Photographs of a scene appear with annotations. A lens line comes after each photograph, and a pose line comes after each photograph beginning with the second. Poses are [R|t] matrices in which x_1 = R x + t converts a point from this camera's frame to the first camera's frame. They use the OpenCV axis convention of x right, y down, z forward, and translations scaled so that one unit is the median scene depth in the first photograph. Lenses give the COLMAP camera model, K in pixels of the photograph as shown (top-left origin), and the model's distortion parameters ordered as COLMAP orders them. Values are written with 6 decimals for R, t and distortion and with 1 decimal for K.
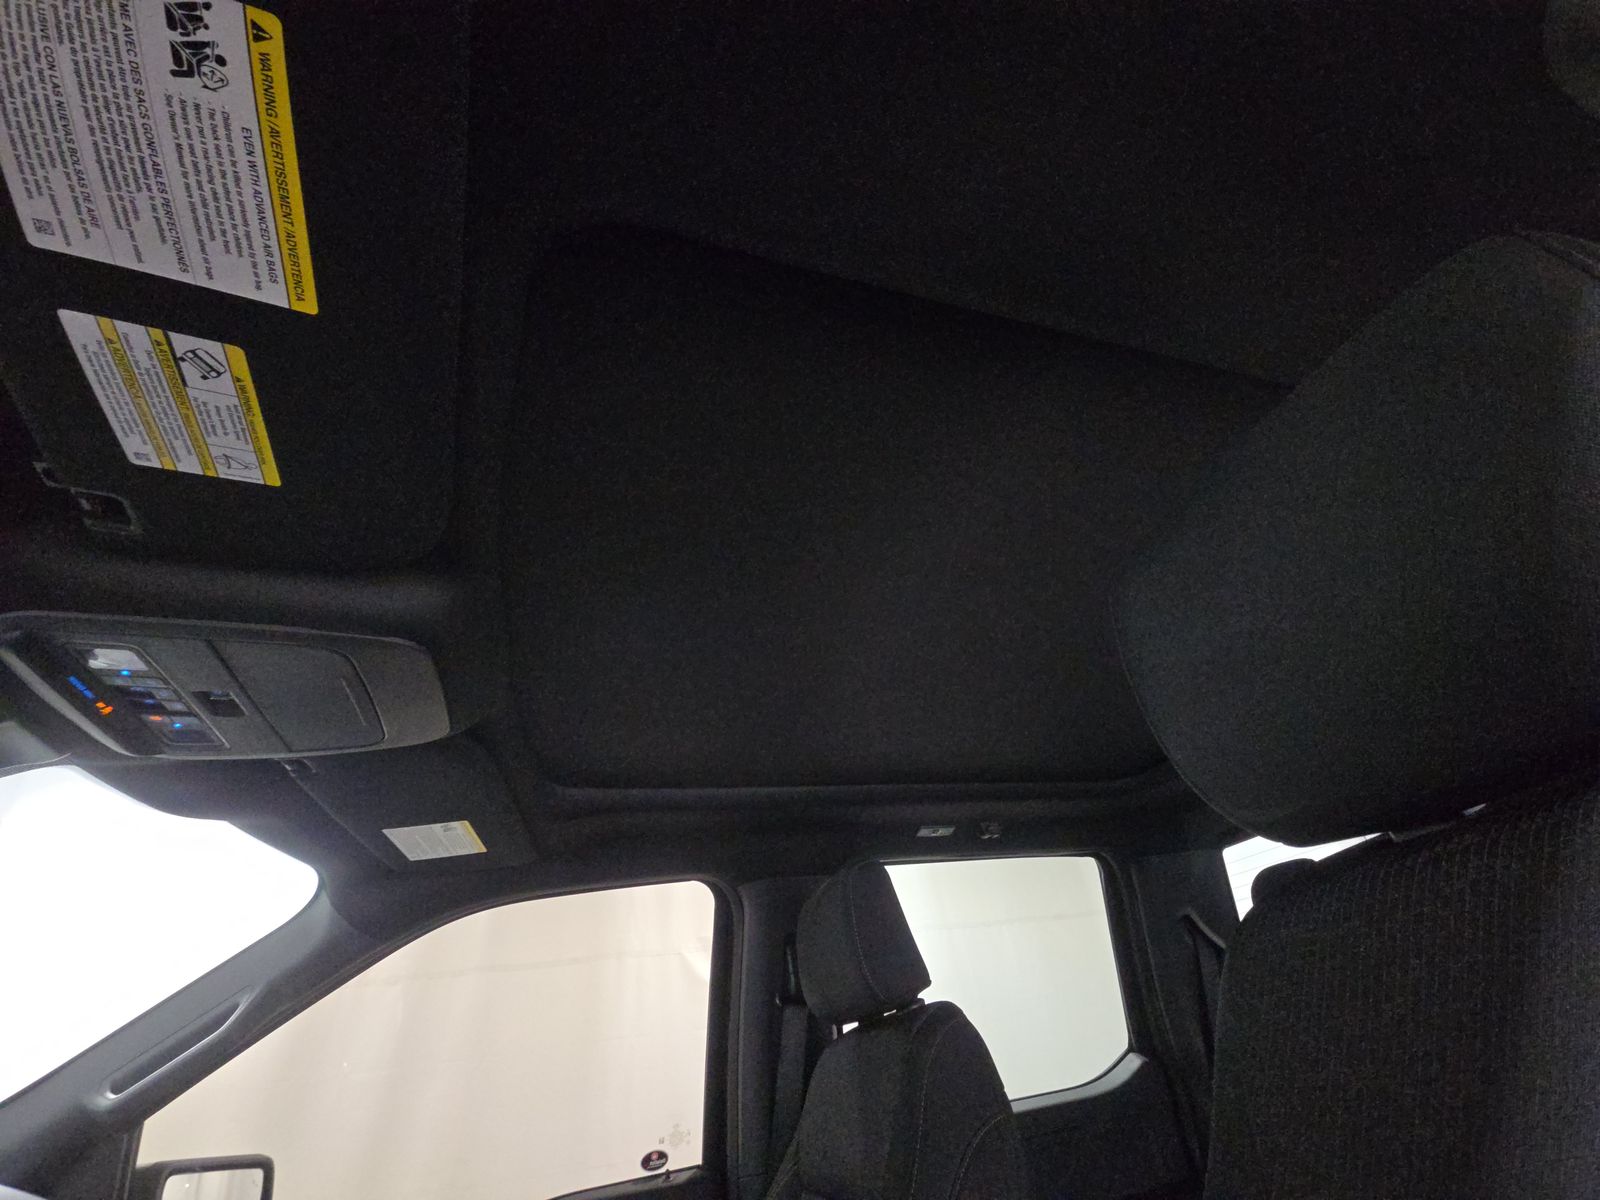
lens RADIAL K [[644.8, 0, 802.2], [0, 644.8, 600.9], [0, 0, 1]] dist [-0.002444, -0.000001]
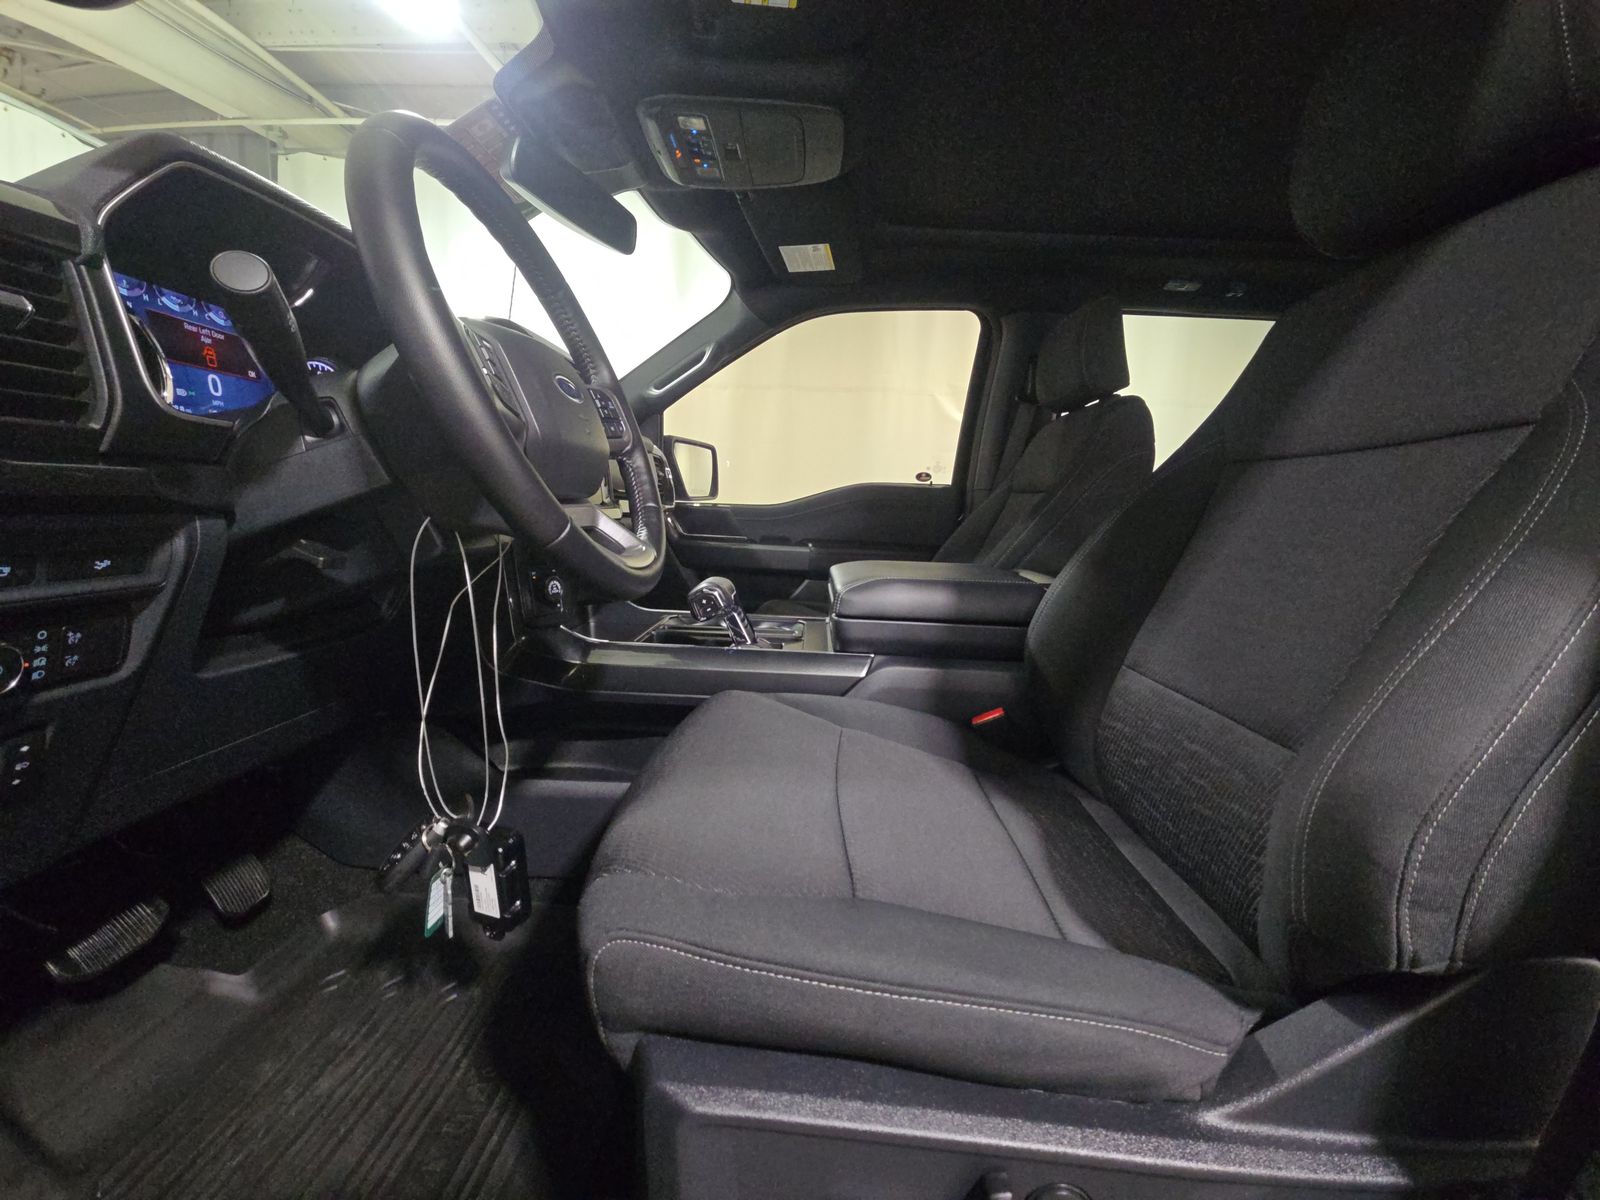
lens RADIAL K [[644.8, 0, 802.3], [0, 644.8, 598.2], [0, 0, 1]] dist [-0.002444, -0.000001]
pose [[0.934592, 0.212857, -0.285007, 0.023361], [0.047876, 0.718652, 0.693720, -0.092093], [0.352484, -0.661990, 0.661456, -0.472916]]
